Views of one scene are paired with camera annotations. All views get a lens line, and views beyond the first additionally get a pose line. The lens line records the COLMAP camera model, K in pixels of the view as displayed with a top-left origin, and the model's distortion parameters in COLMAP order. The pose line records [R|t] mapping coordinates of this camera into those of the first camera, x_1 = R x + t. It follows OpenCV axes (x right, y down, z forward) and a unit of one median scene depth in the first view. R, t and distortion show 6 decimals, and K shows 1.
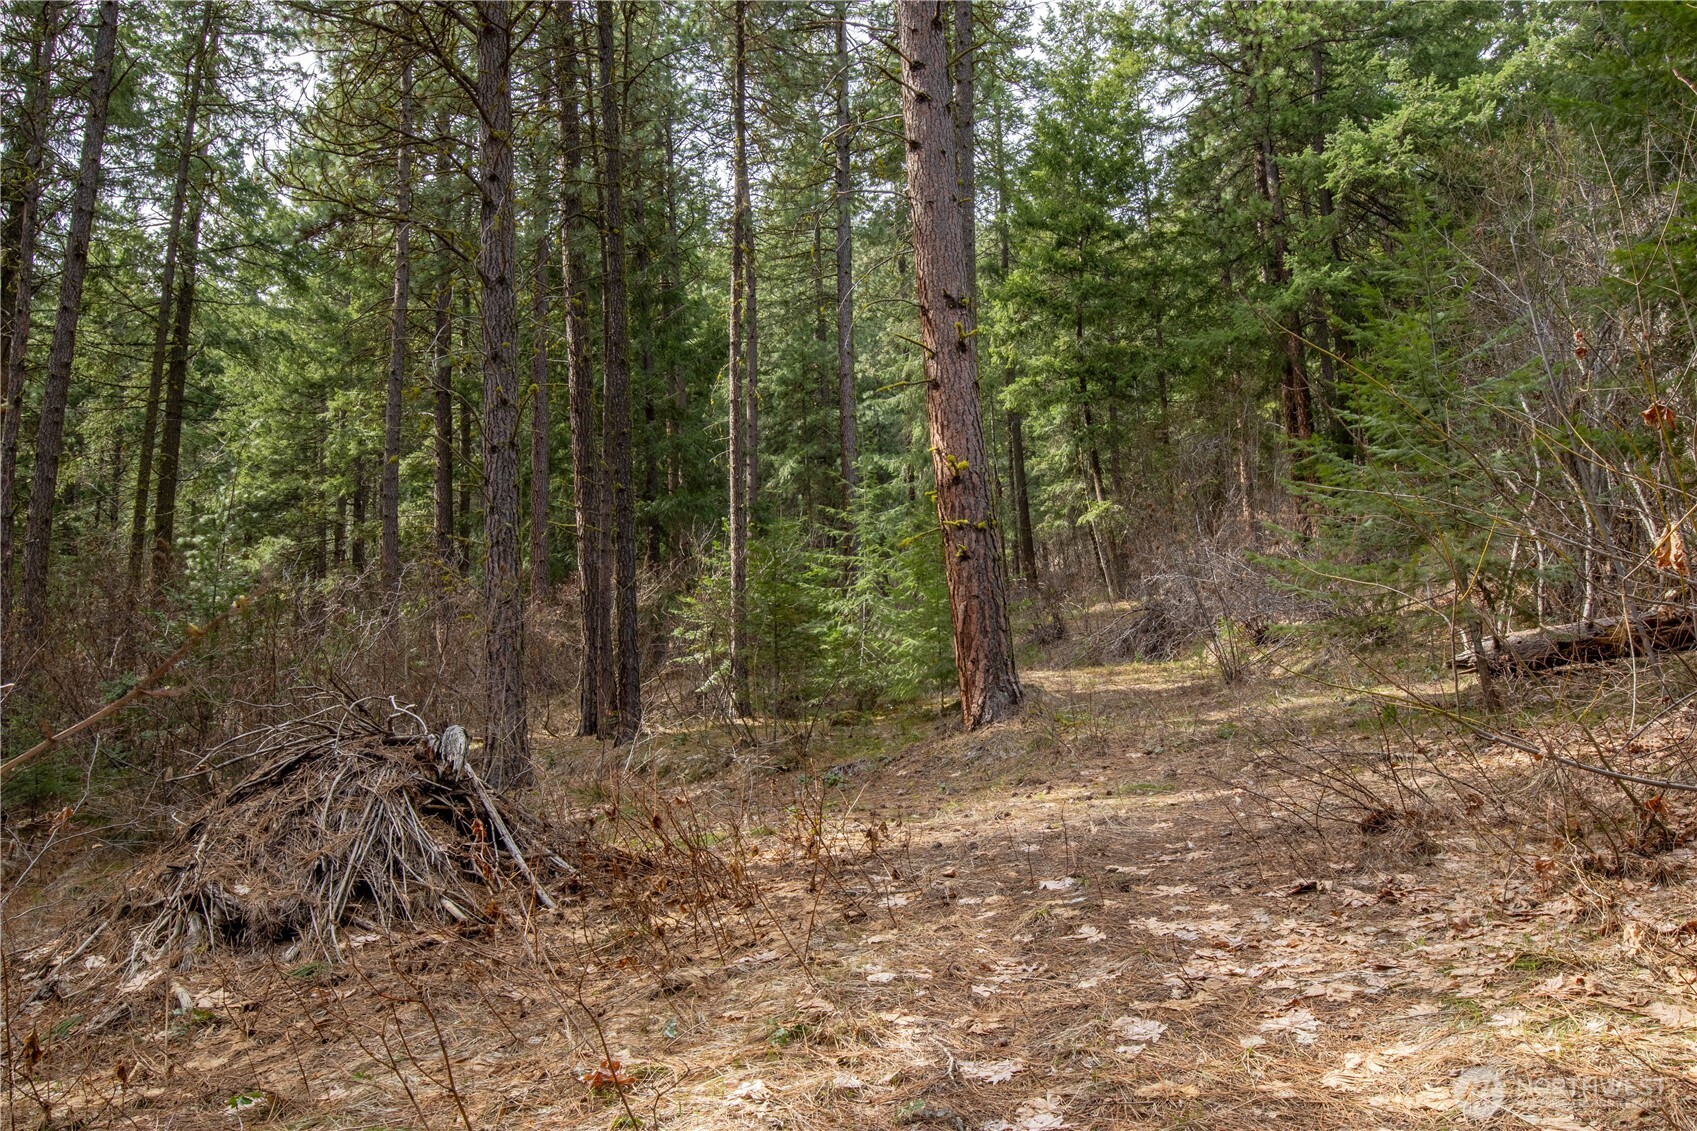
lens RADIAL K [[1260.5, 0, 848.5], [0, 1260.5, 565.5], [0, 0, 1]] dist [-0.035182, -0.002501]
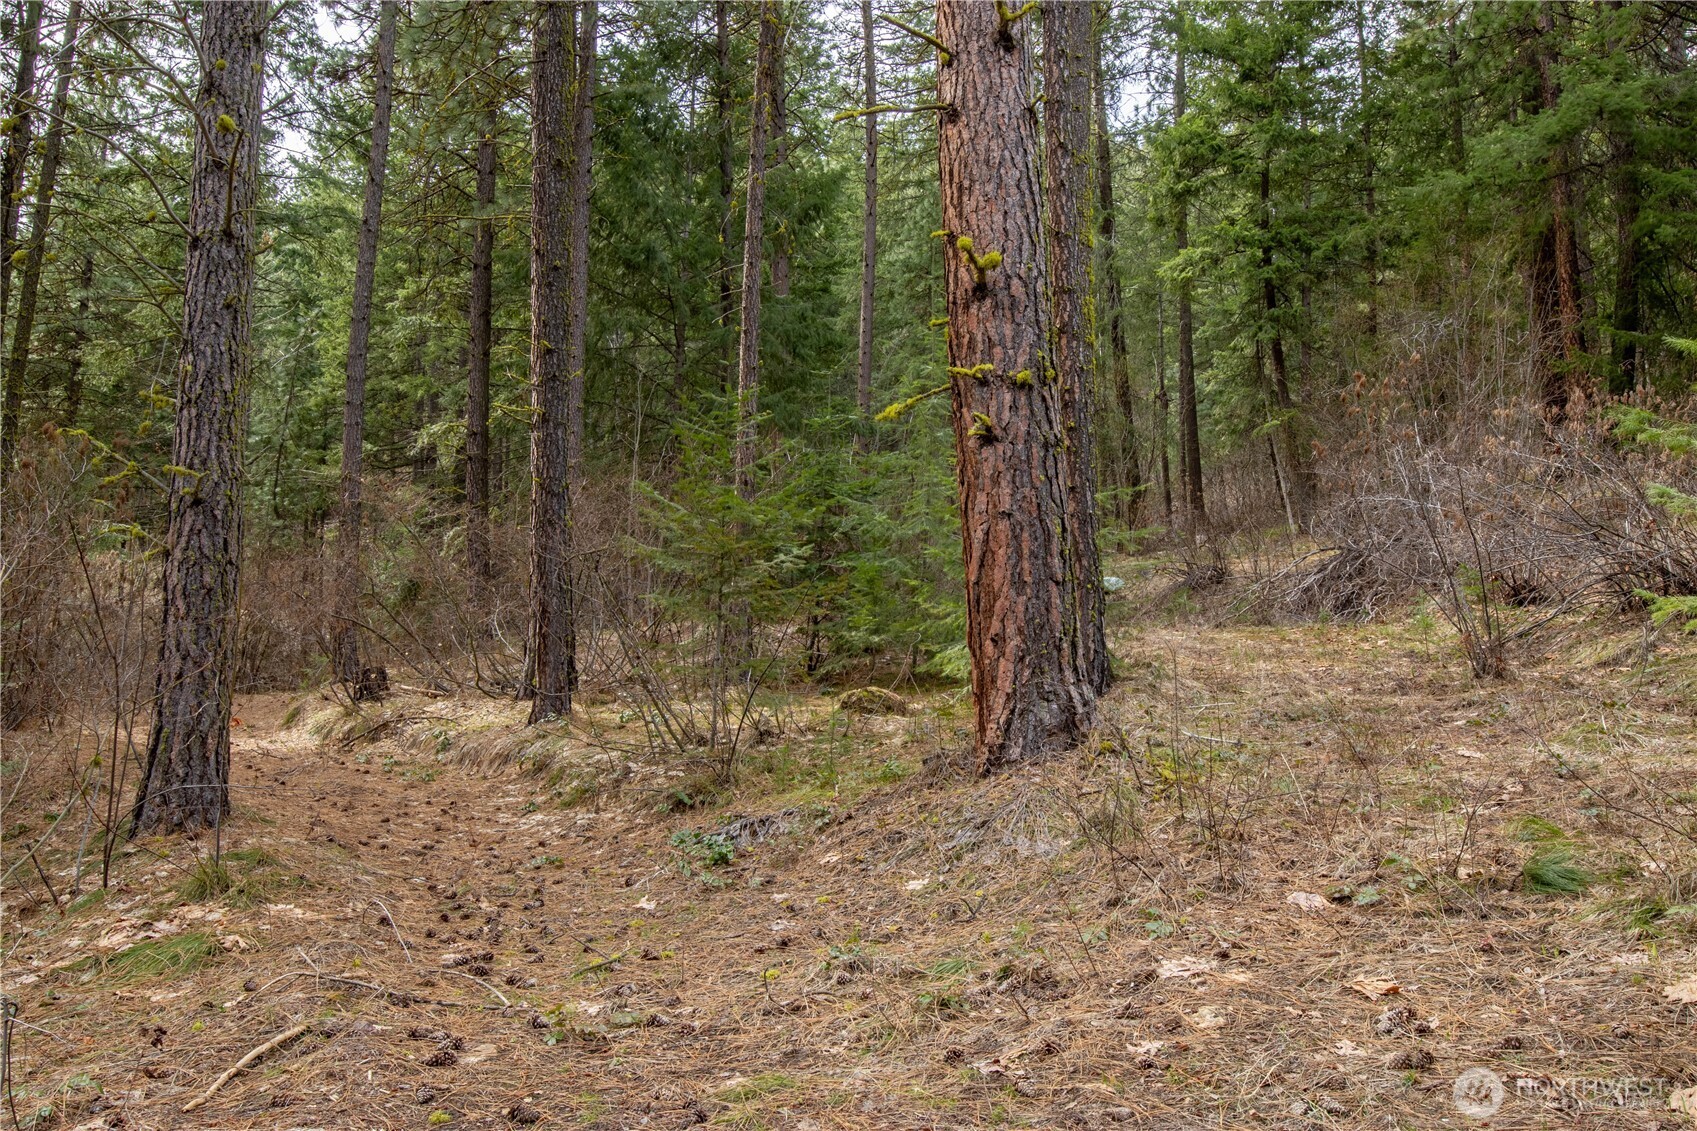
lens RADIAL K [[1263.4, 0, 862.6], [0, 1263.4, 575.1], [0, 0, 1]] dist [-0.026410, -0.002543]
pose [[0.991623, 0.031900, -0.125164, 0.055425], [-0.023734, 0.997524, 0.066200, 0.008490], [0.126966, -0.062675, 0.989925, 0.244433]]
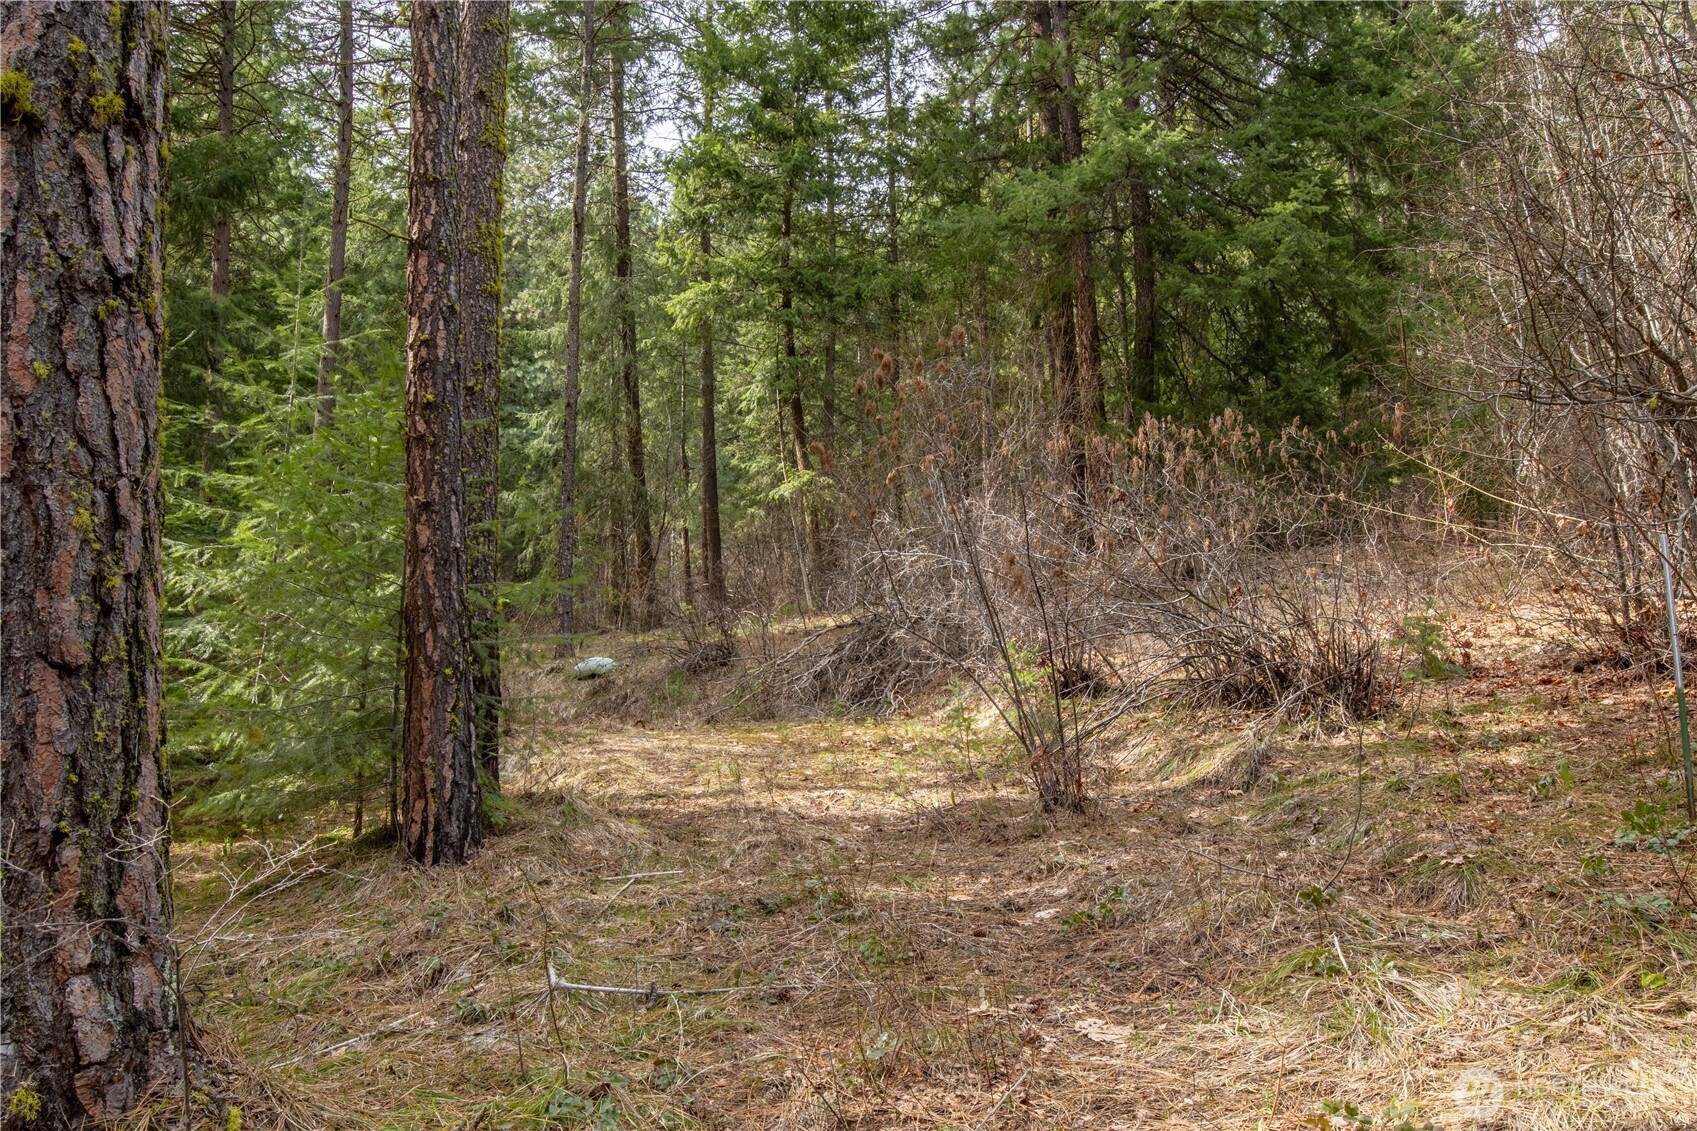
lens RADIAL K [[1263.4, 0, 862.6], [0, 1263.4, 575.1], [0, 0, 1]] dist [-0.026410, -0.002543]
pose [[0.971373, 0.053206, 0.231523, 0.097663], [-0.051988, 0.998583, -0.011365, 0.017882], [-0.231799, -0.000997, 0.972763, 0.410075]]
